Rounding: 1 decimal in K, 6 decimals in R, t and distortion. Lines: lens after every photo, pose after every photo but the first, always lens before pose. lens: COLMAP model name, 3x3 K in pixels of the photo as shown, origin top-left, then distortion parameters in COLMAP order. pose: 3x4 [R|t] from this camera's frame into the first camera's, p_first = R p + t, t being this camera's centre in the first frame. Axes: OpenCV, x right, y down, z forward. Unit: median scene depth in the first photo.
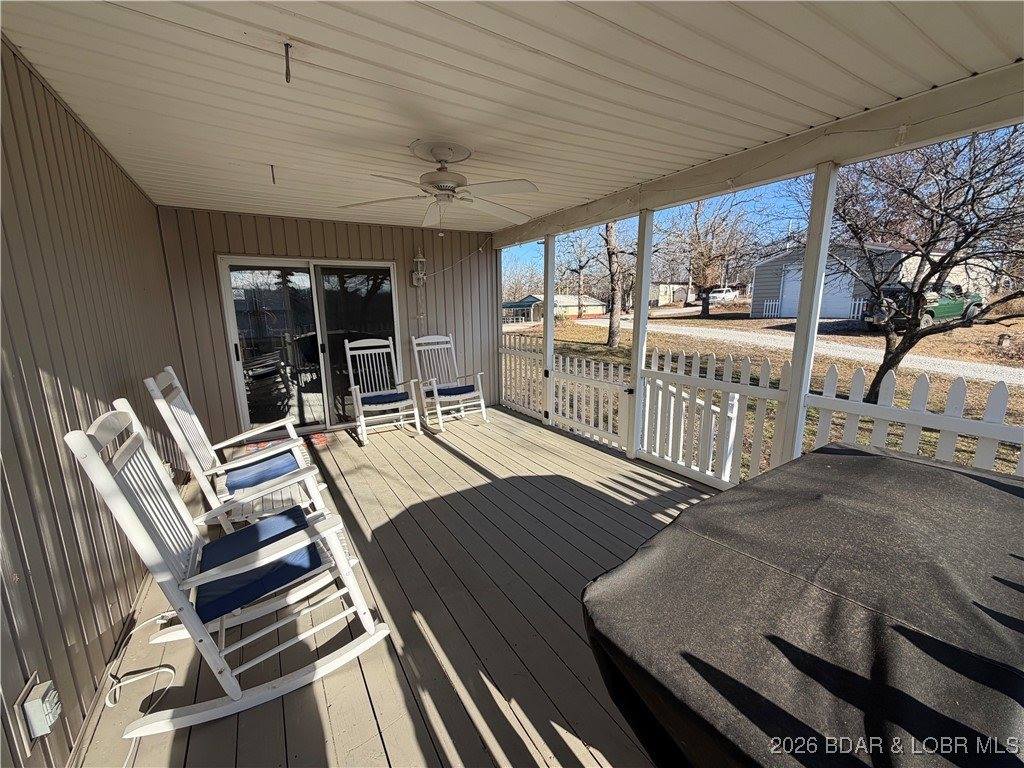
lens RADIAL K [[407.0, 0, 508.2], [0, 407.0, 384.5], [0, 0, 1]] dist [0.000111, -0.000633]
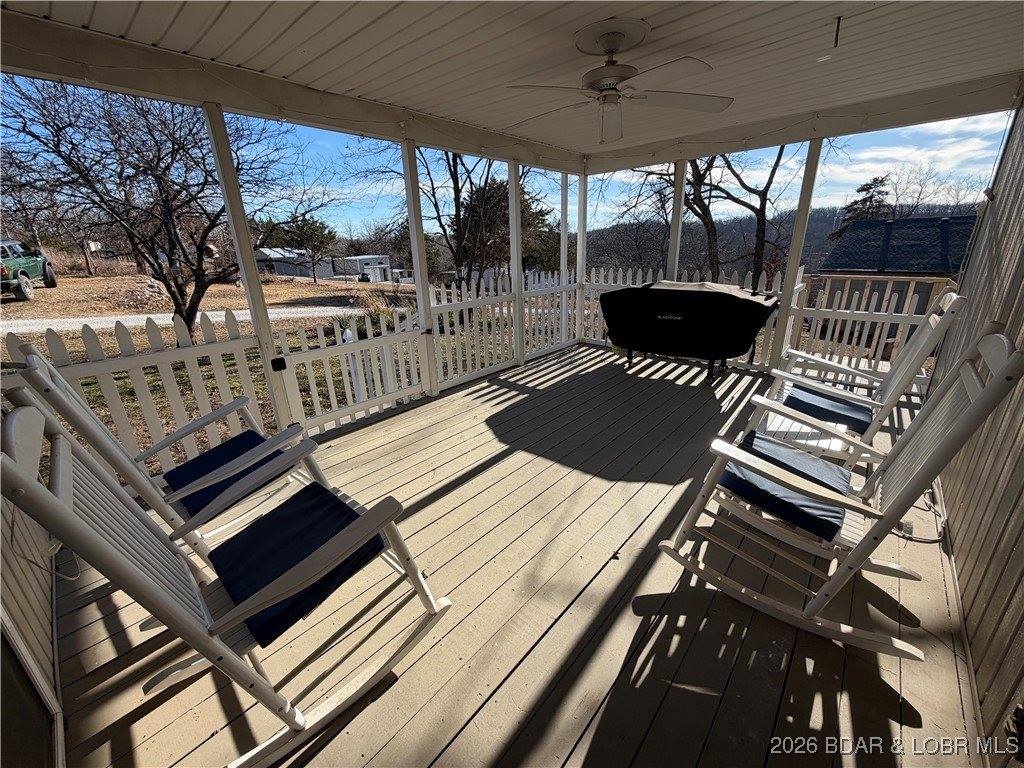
lens RADIAL K [[407.0, 0, 511.2], [0, 407.0, 381.8], [0, 0, 1]] dist [0.000111, -0.000633]
pose [[-0.300368, -0.285766, 0.910009, -0.750325], [0.209194, 0.911099, 0.355157, -0.196017], [-0.930600, 0.297046, -0.213885, 1.118016]]
